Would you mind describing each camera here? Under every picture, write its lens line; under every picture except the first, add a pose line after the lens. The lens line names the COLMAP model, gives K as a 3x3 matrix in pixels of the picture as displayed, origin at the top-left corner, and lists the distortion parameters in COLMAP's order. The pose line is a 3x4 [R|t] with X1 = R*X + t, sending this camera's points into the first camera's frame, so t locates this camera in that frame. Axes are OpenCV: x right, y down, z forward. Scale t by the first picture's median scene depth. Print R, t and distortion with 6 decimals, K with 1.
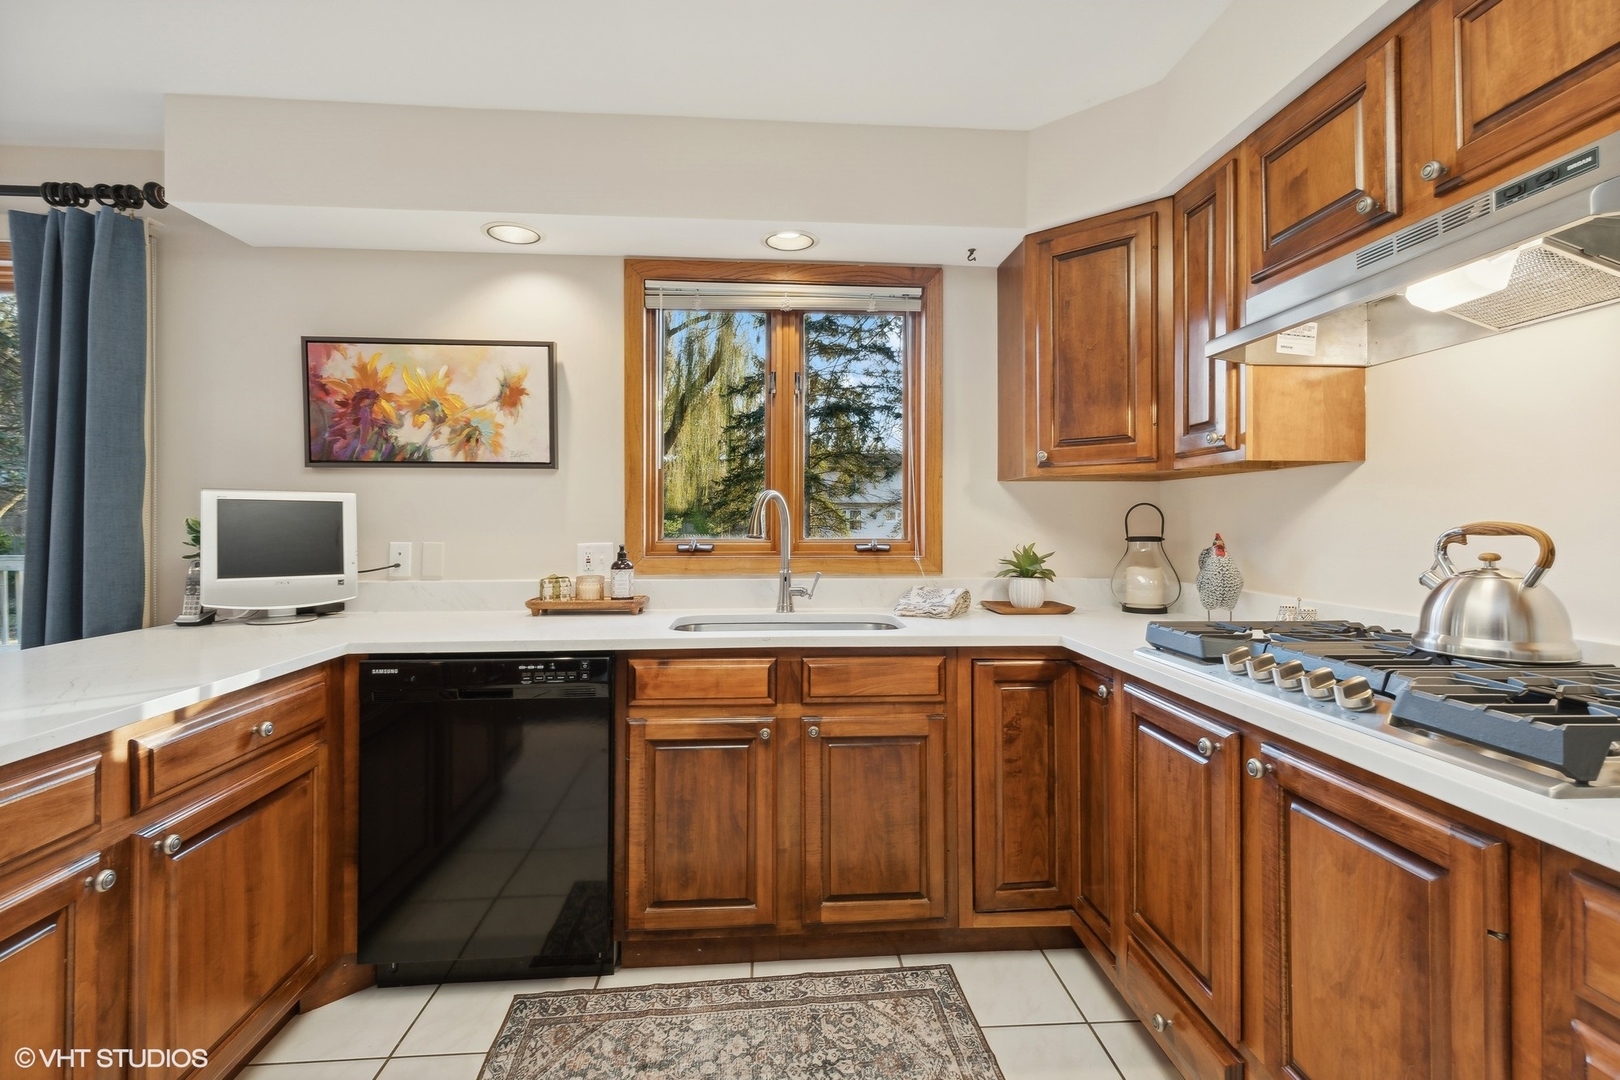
lens RADIAL K [[732.5, 0, 820.4], [0, 732.5, 512.2], [0, 0, 1]] dist [0.009849, -0.001008]
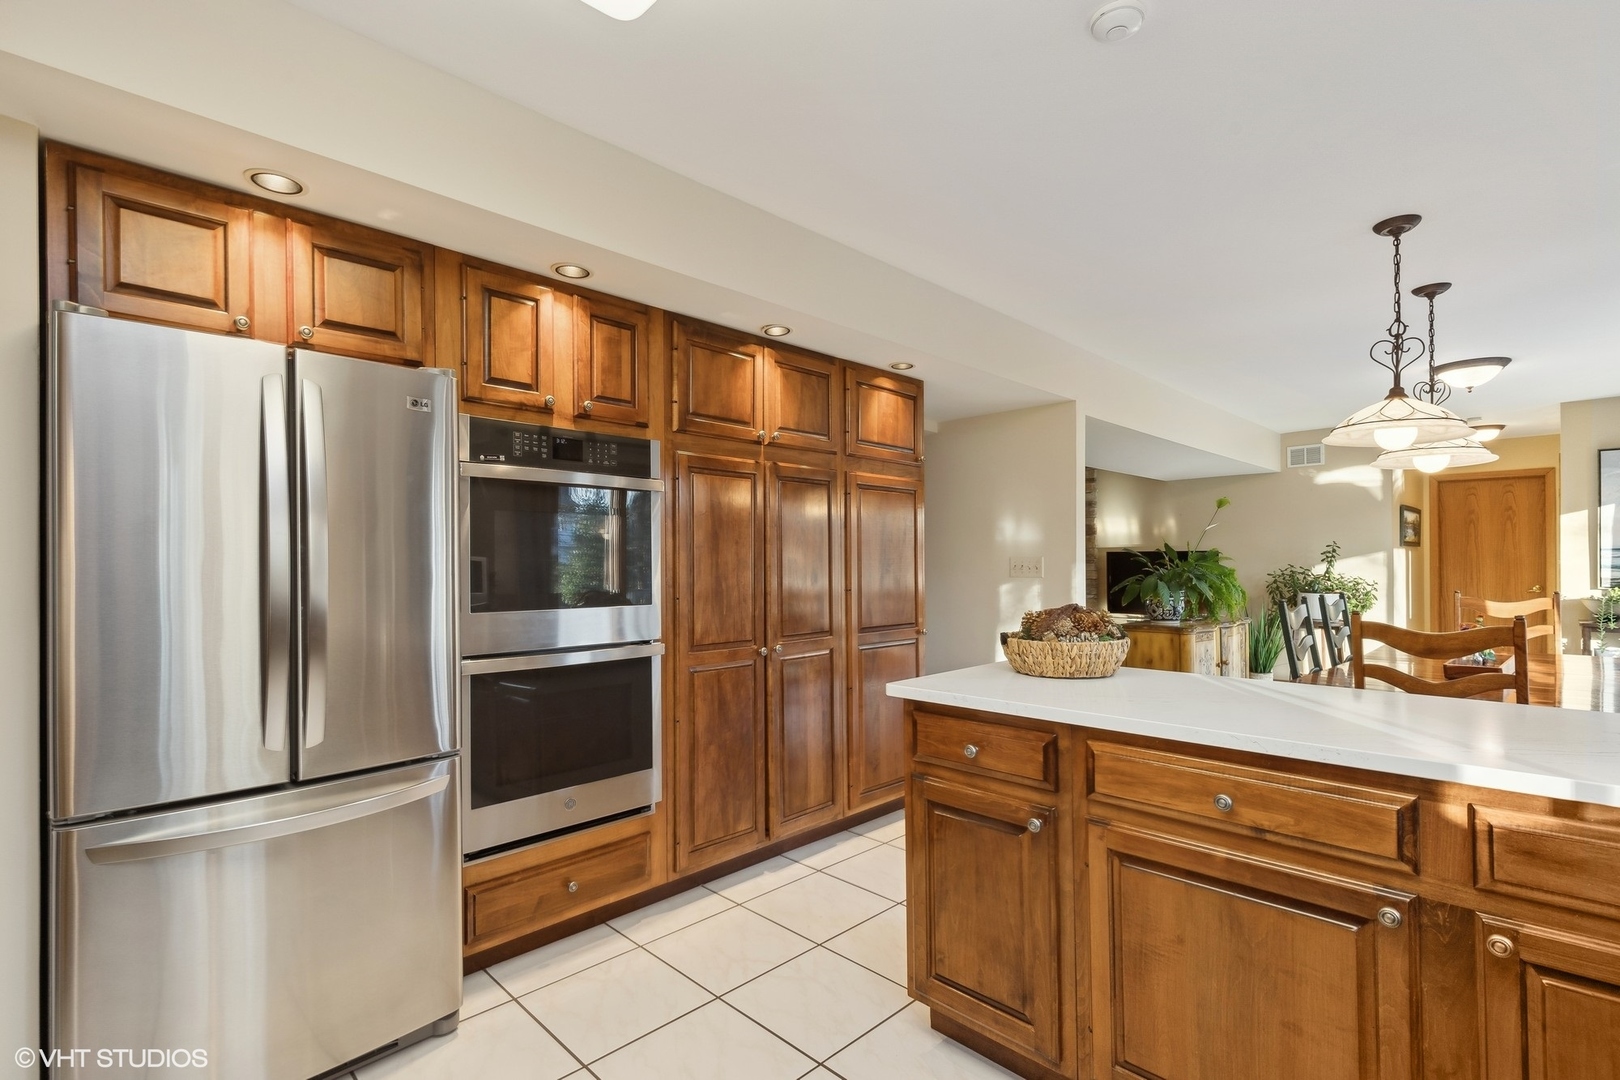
lens RADIAL K [[732.0, 0, 810.5], [0, 732.0, 566.4], [0, 0, 1]] dist [-0.000843, -0.000270]
pose [[-0.762861, 0.005684, -0.646538, 0.170108], [0.015162, 0.999844, -0.009101, 0.008185], [0.646385, -0.016745, -0.762828, 0.747757]]
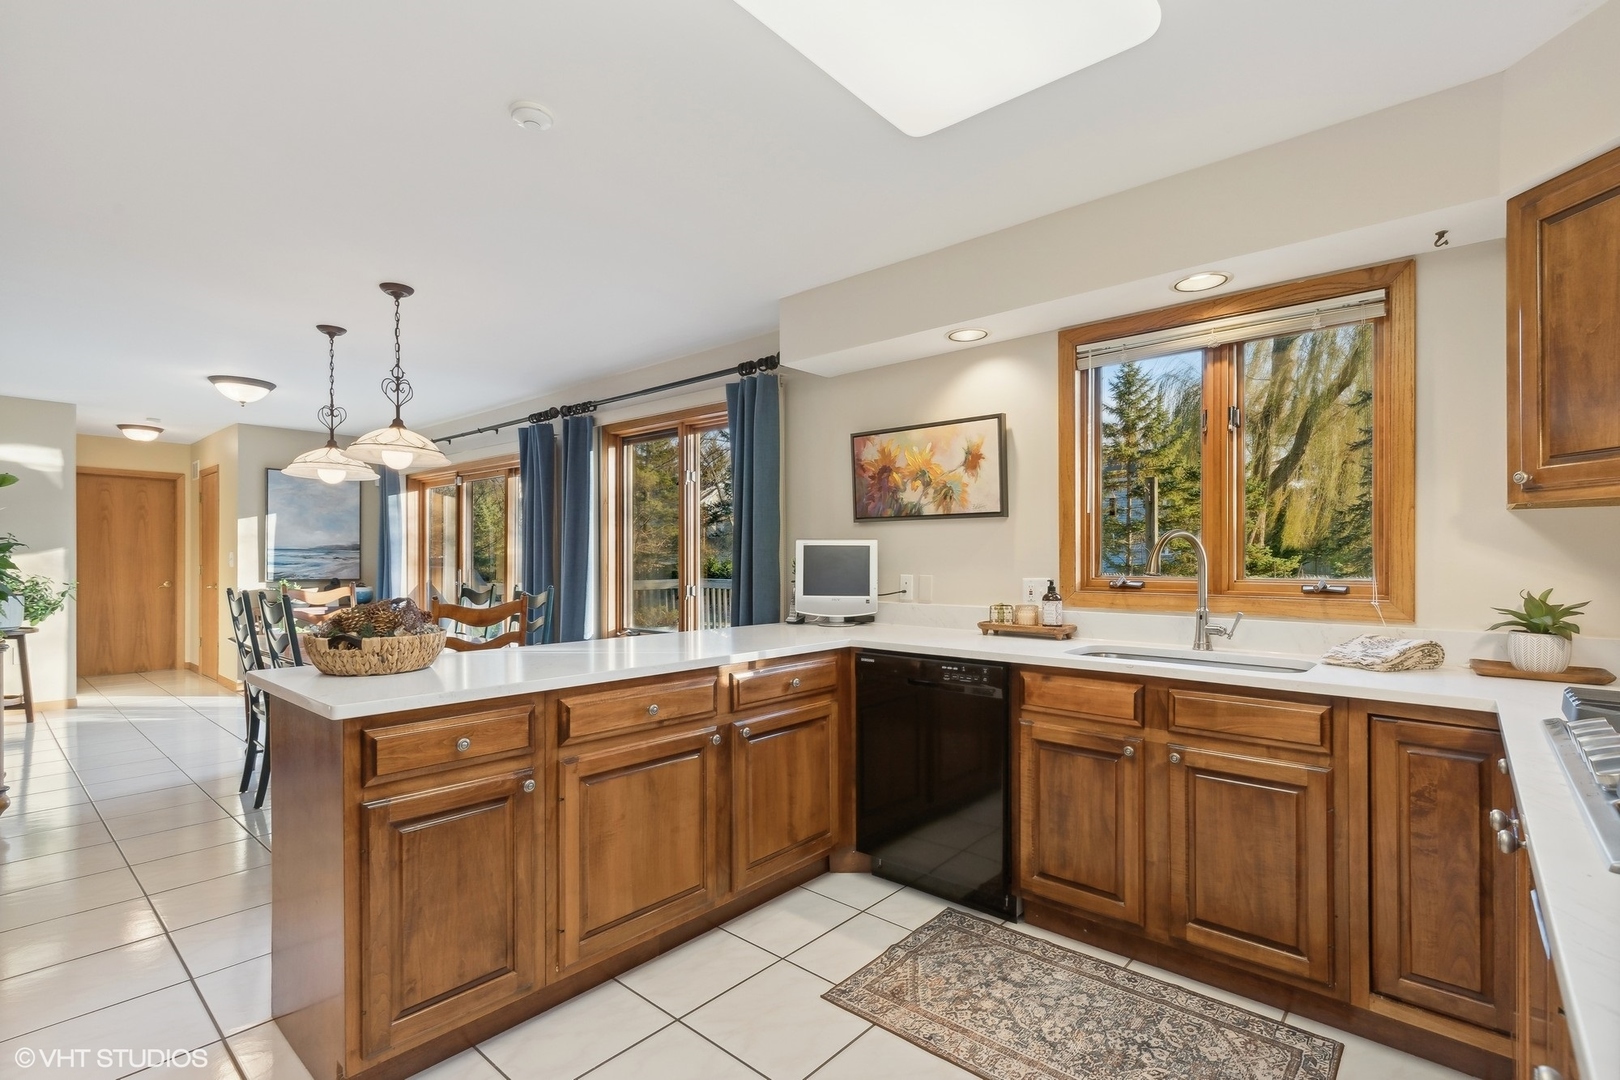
lens RADIAL K [[753.3, 0, 811.9], [0, 753.3, 560.0], [0, 0, 1]] dist [0.001100, -0.000665]
pose [[0.694887, 0.001618, -0.719117, 0.397902], [0.007686, 0.999924, 0.009677, -0.002152], [0.719078, -0.012251, 0.694821, -0.130364]]
